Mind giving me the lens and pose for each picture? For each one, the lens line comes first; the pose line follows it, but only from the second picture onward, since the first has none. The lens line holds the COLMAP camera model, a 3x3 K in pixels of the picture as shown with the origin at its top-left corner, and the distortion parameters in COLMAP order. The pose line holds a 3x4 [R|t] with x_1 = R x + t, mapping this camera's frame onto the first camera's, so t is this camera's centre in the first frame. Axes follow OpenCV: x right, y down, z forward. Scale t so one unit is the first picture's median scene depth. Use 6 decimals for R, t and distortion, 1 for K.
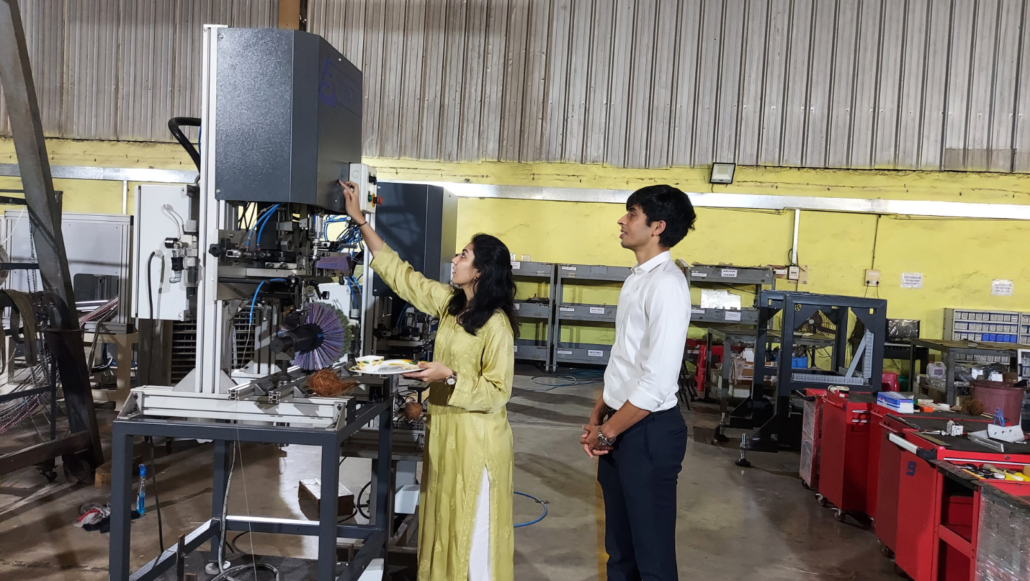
lens RADIAL K [[750.0, 0, 515.3], [0, 750.0, 293.0], [0, 0, 1]] dist [0.037302, -0.012070]
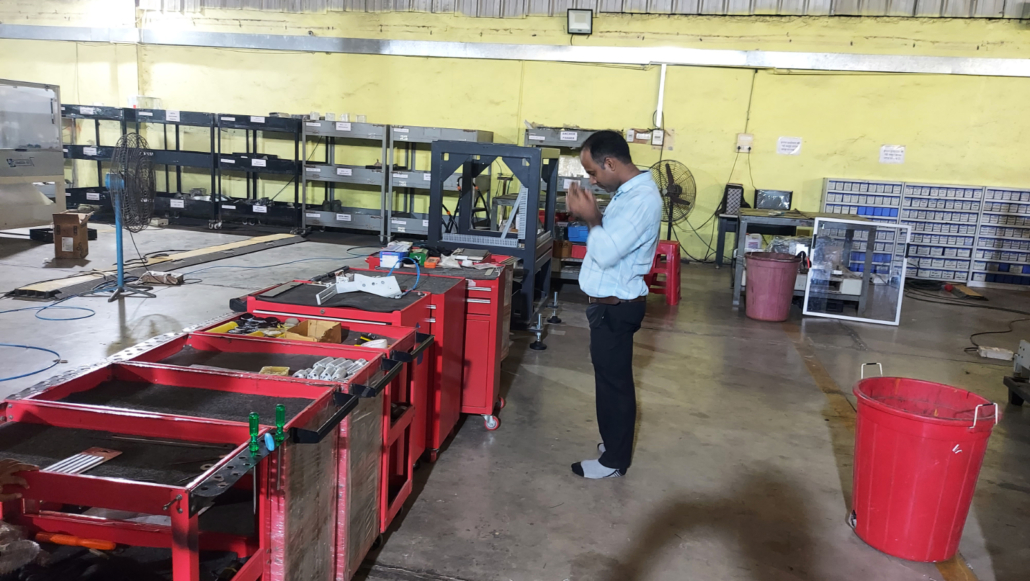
lens RADIAL K [[750.0, 0, 515.0], [0, 750.0, 290.5], [0, 0, 1]] dist [0.037302, -0.012070]
pose [[0.995561, 0.022786, -0.091315, 0.288880], [-0.008510, 0.988069, 0.153777, 0.017464], [0.093730, -0.152317, 0.983877, 0.074607]]
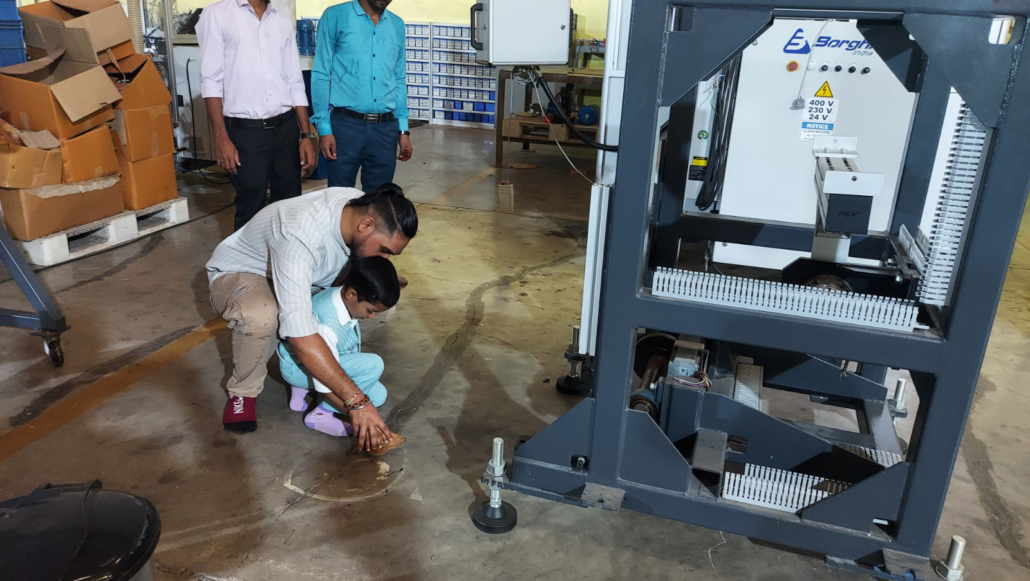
lens RADIAL K [[750.0, 0, 515.2], [0, 750.0, 288.8], [0, 0, 1]] dist [0.037302, -0.012070]
pose [[0.970316, 0.073649, -0.230355, 1.035075], [-0.000726, 0.953385, 0.301757, 0.058193], [0.241841, -0.292633, 0.925137, 0.114373]]
